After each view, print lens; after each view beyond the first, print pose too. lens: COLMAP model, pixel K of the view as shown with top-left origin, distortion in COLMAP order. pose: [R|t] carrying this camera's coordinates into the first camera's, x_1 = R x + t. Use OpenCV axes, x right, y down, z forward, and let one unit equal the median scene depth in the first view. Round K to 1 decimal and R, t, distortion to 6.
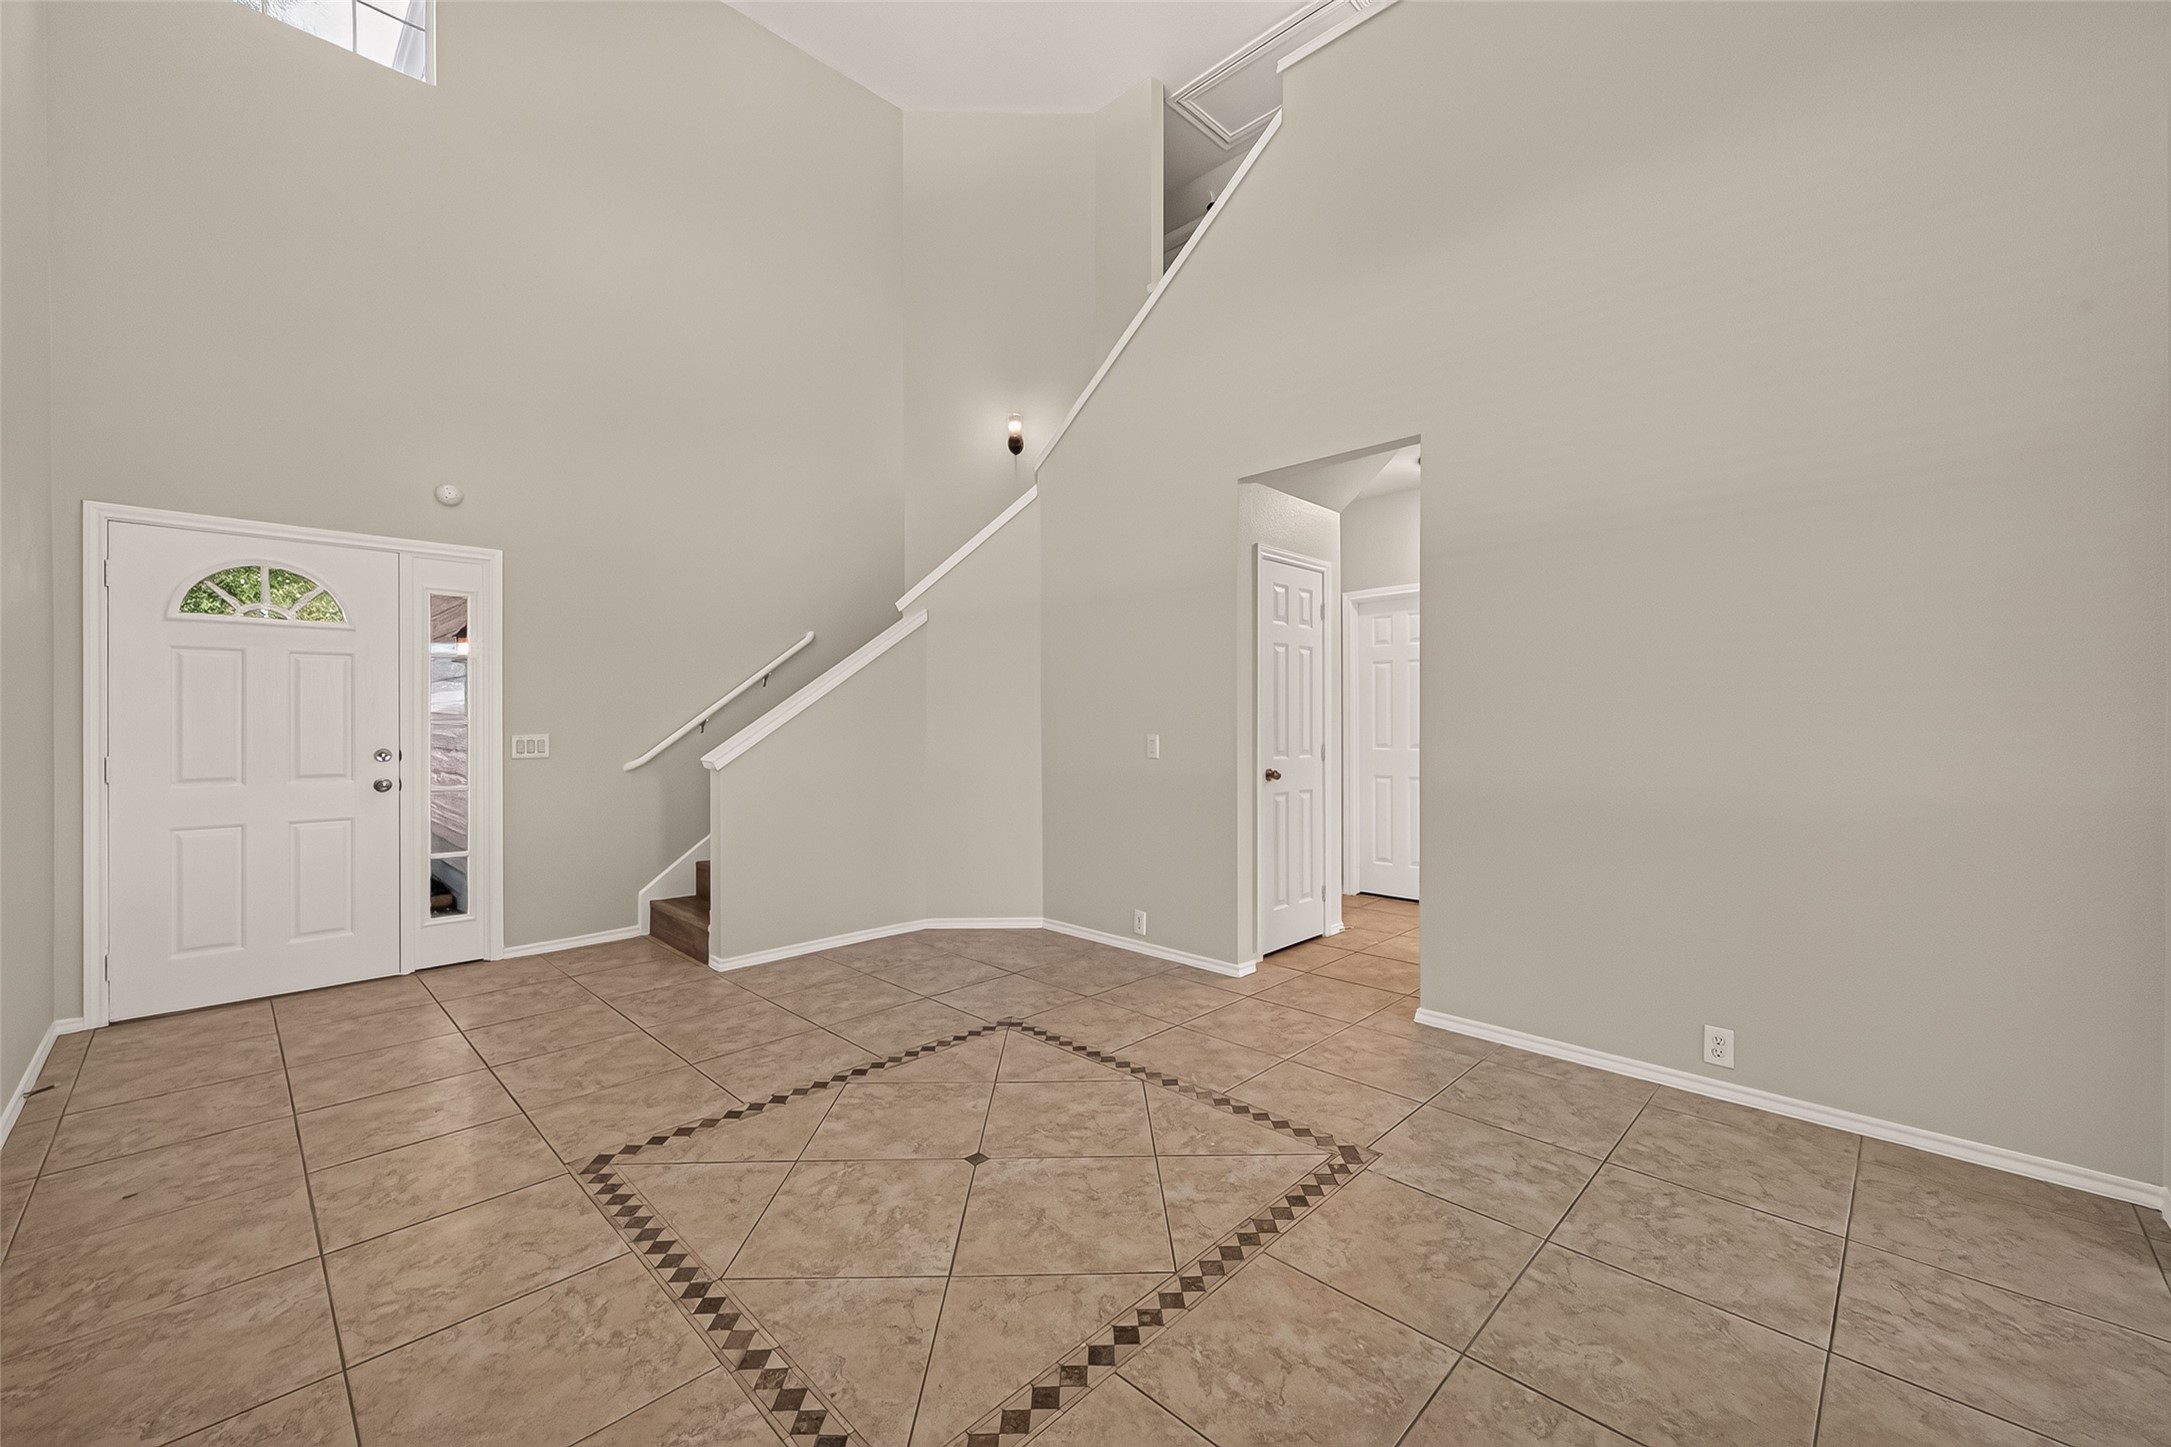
lens RADIAL K [[852.7, 0, 1089.5], [0, 852.7, 718.3], [0, 0, 1]] dist [0.008221, -0.005127]
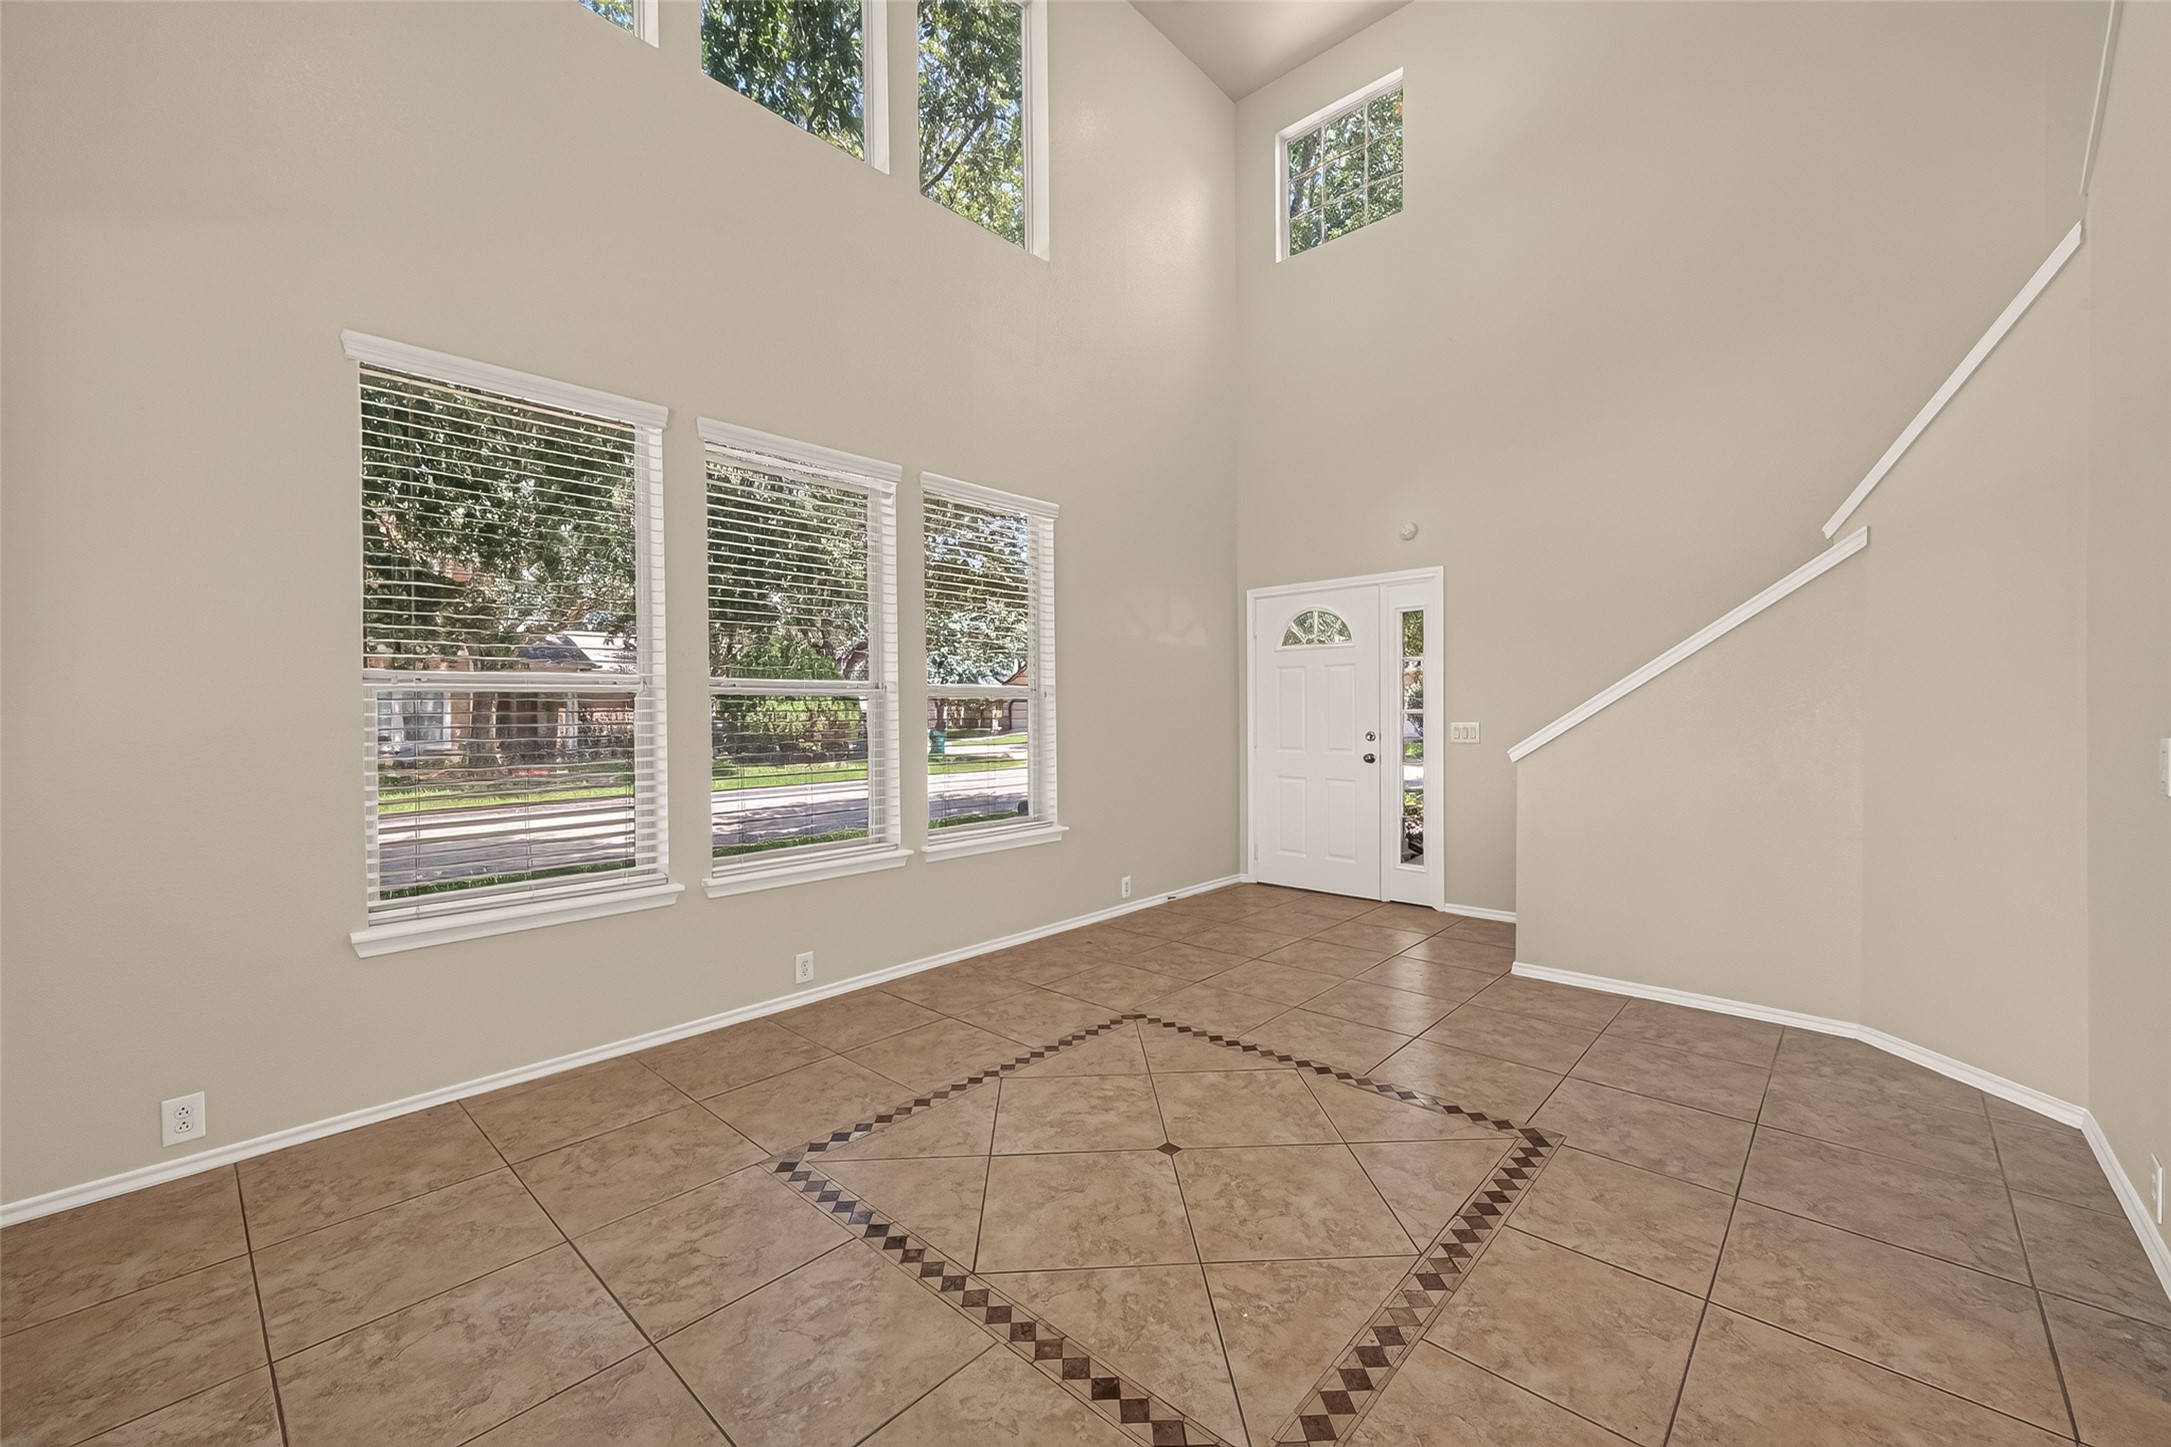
lens RADIAL K [[845.3, 0, 1097.8], [0, 845.3, 701.7], [0, 0, 1]] dist [0.012580, -0.005788]
pose [[0.039577, -0.011816, -0.999147, 0.748830], [0.011316, 0.999871, -0.011377, -0.001429], [0.999152, -0.010856, 0.039706, 0.757773]]
